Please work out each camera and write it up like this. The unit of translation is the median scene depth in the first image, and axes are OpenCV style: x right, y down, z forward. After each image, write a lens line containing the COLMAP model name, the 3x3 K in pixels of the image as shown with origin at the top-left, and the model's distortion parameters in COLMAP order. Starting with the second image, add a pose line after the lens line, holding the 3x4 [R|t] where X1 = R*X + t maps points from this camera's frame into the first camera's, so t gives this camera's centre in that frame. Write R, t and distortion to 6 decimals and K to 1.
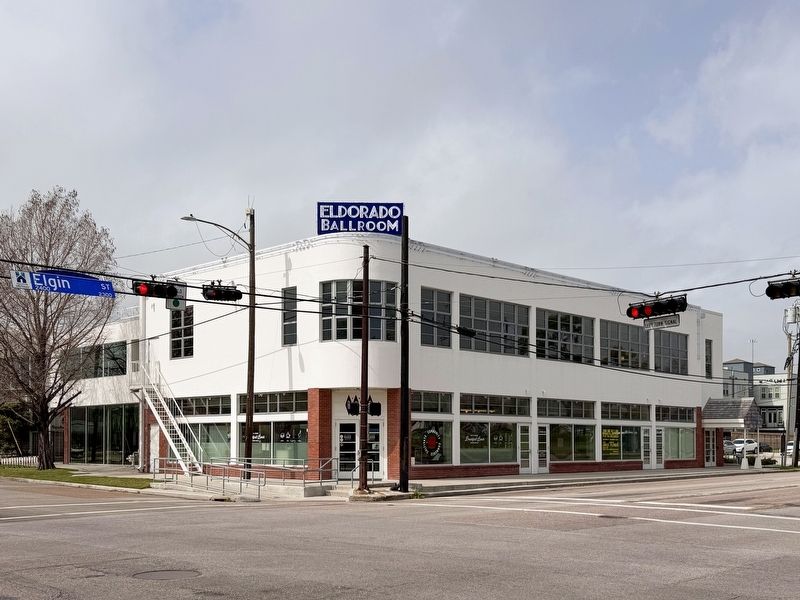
lens RADIAL K [[549.5, 0, 400.0], [0, 549.5, 300.0], [0, 0, 1]] dist [0.003076, -0.087706]
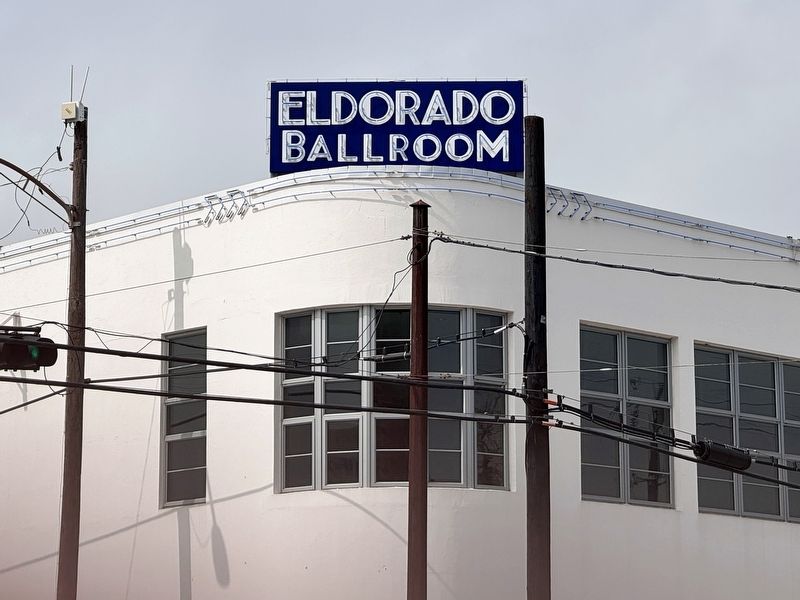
lens RADIAL K [[837.3, 0, 400.0], [0, 837.3, 300.0], [0, 0, 1]] dist [-0.025174, -0.004541]
pose [[0.998480, -0.003567, 0.054997, -0.099548], [0.008056, 0.996631, -0.081614, 0.002560], [-0.054521, 0.081933, 0.995145, 0.488562]]
